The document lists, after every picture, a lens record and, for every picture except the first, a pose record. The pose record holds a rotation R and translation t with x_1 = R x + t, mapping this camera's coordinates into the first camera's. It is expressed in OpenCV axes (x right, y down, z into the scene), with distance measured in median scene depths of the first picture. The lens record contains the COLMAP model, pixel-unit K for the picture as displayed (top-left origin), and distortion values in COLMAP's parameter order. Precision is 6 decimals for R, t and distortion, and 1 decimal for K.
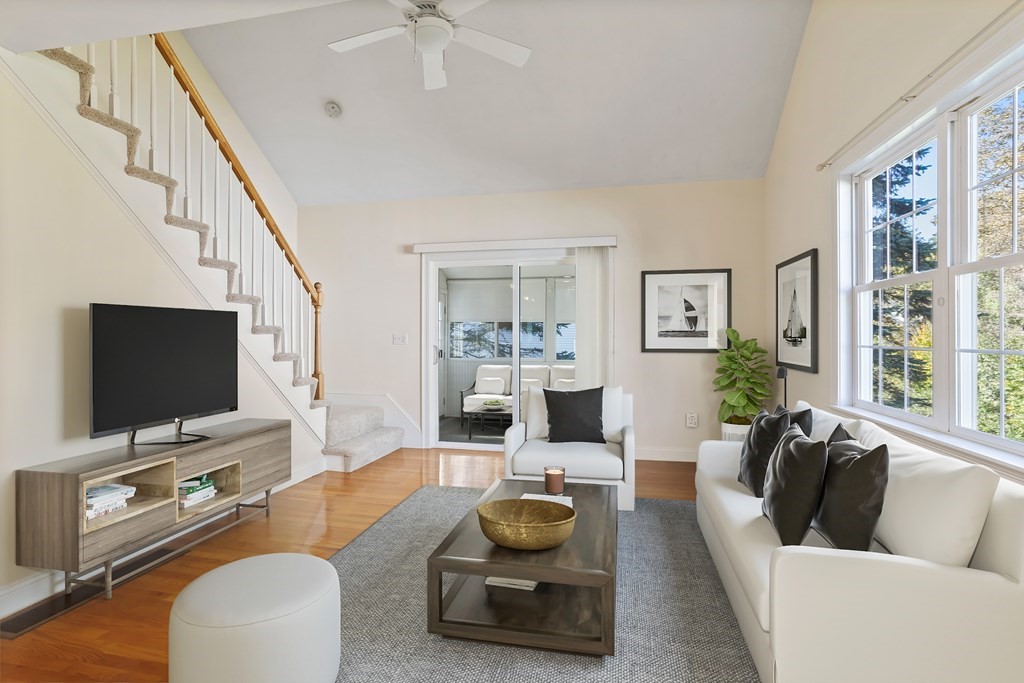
lens RADIAL K [[506.2, 0, 512.8], [0, 506.2, 335.8], [0, 0, 1]] dist [-0.000739, 0.000121]
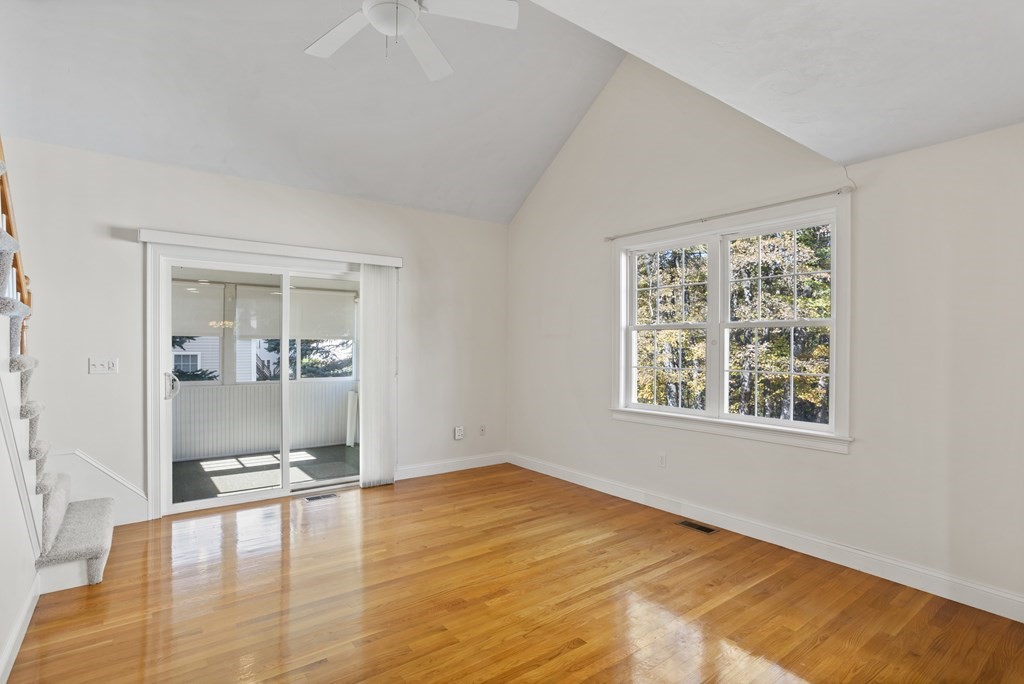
lens RADIAL K [[522.9, 0, 469.7], [0, 522.9, 342.2], [0, 0, 1]] dist [-0.001578, 0.000012]
pose [[0.668558, 0.006631, 0.743630, -0.445004], [-0.005334, 0.999977, -0.004121, -0.026024], [-0.743641, -0.001211, 0.668578, 0.198198]]
